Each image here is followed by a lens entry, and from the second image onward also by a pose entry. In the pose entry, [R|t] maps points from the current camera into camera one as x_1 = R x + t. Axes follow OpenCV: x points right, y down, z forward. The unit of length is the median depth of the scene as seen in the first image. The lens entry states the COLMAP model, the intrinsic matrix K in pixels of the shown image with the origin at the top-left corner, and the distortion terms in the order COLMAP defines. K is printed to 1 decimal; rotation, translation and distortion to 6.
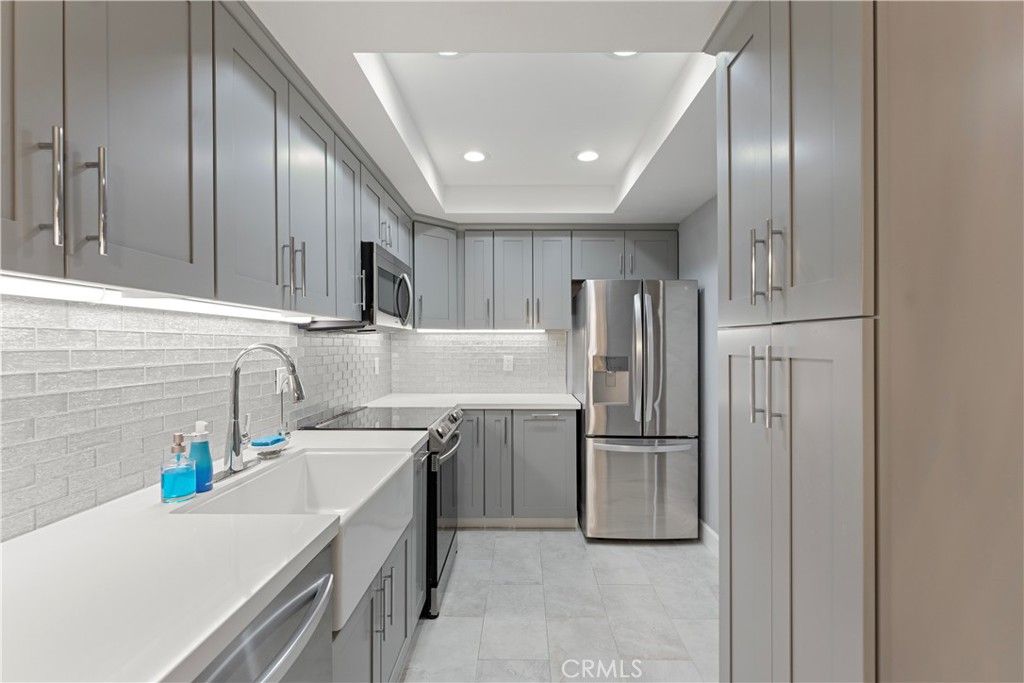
lens RADIAL K [[461.8, 0, 510.3], [0, 461.8, 346.8], [0, 0, 1]] dist [0.004239, -0.000303]
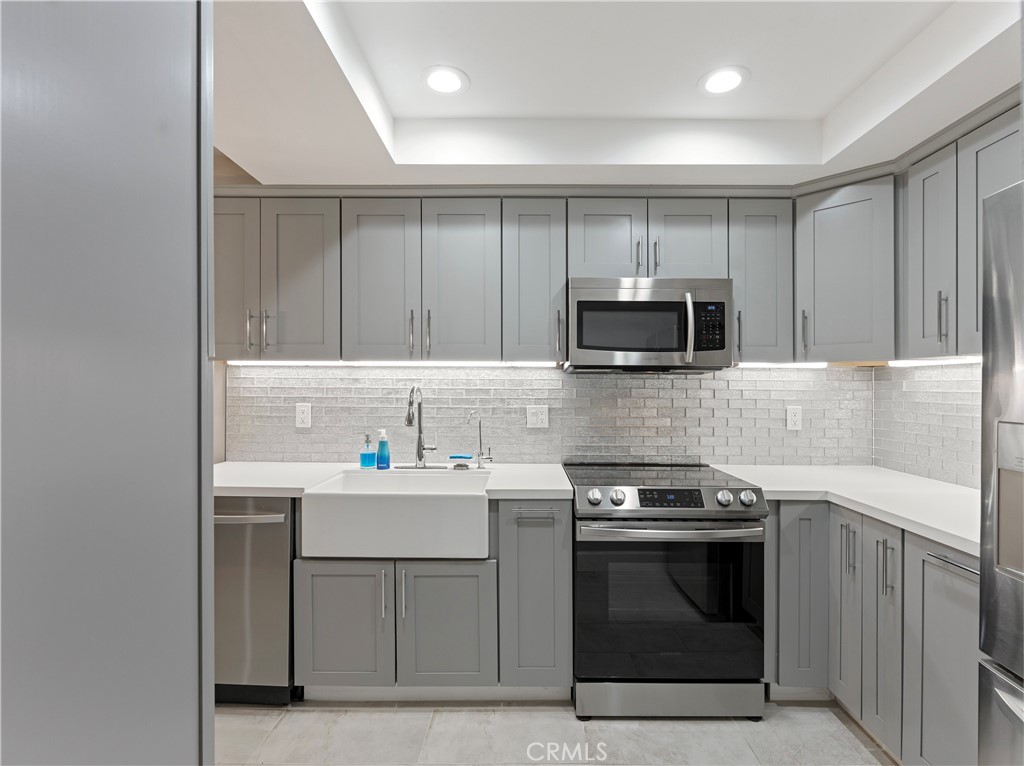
lens RADIAL K [[498.5, 0, 517.5], [0, 498.5, 392.7], [0, 0, 1]] dist [0.001259, -0.000053]
pose [[0.010943, 0.012865, -0.999857, 0.638864], [-0.010189, 0.999867, 0.012753, -0.003415], [0.999888, 0.010048, 0.011073, 0.781357]]
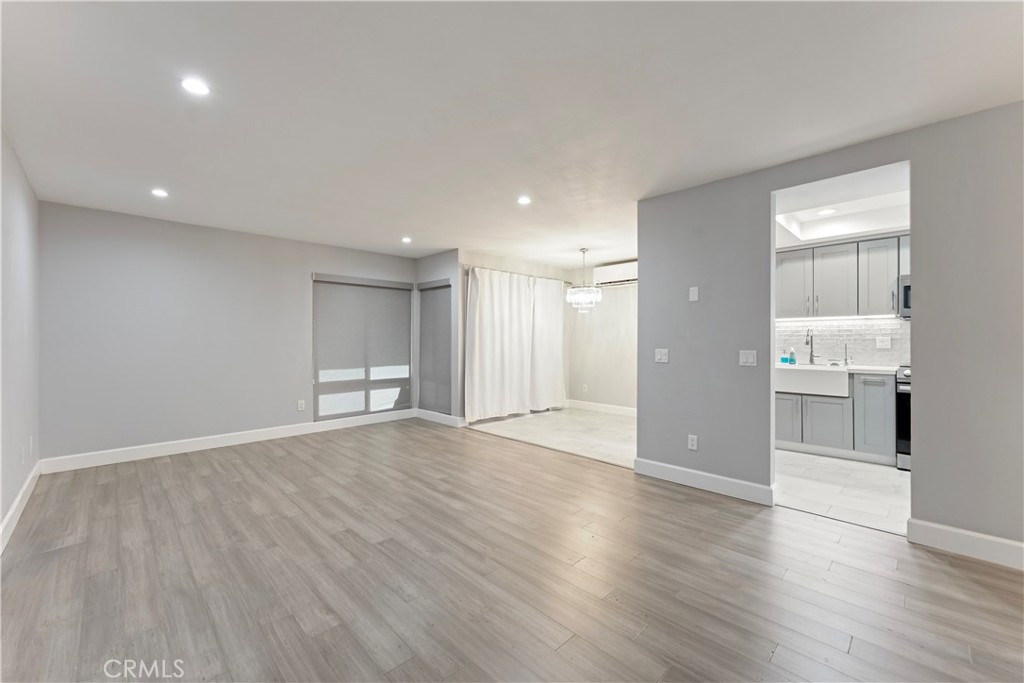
lens RADIAL K [[410.7, 0, 512.2], [0, 410.7, 341.8], [0, 0, 1]] dist [0.000909, 0.000195]
pose [[-0.700852, -0.000978, -0.713306, 1.910090], [-0.006486, 0.999966, 0.005002, 0.057532], [0.713277, 0.008132, -0.700835, 0.933673]]
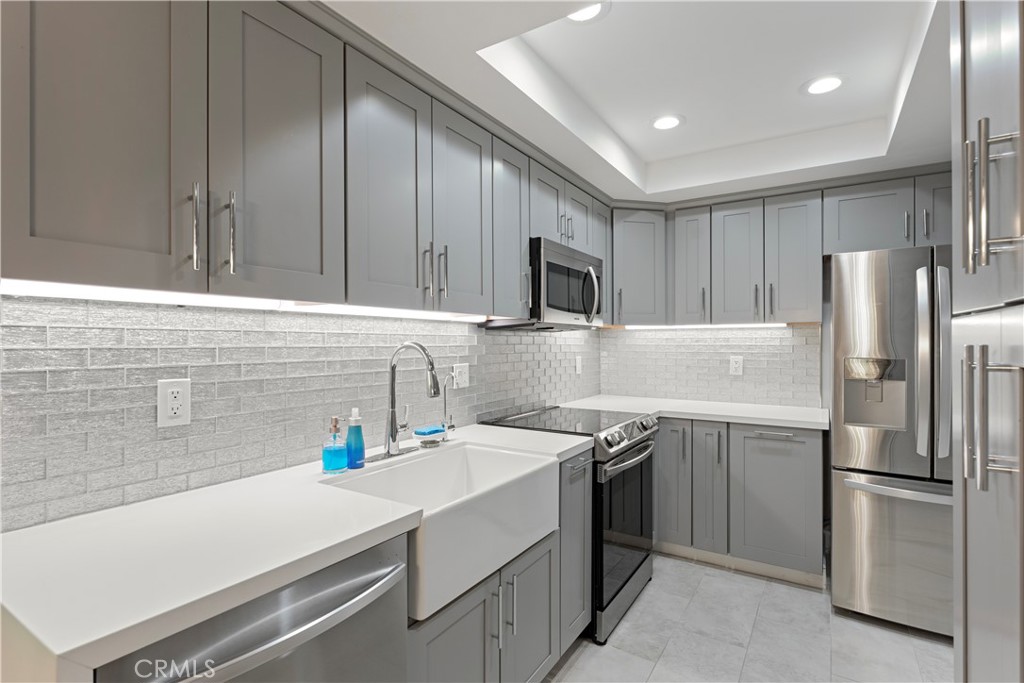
lens RADIAL K [[488.5, 0, 504.7], [0, 488.5, 345.6], [0, 0, 1]] dist [0.003996, 0.000310]
pose [[0.847680, 0.002985, -0.530500, 0.163083], [-0.002134, 0.999995, 0.002217, -0.000797], [0.530504, -0.000747, 0.847682, 0.079242]]
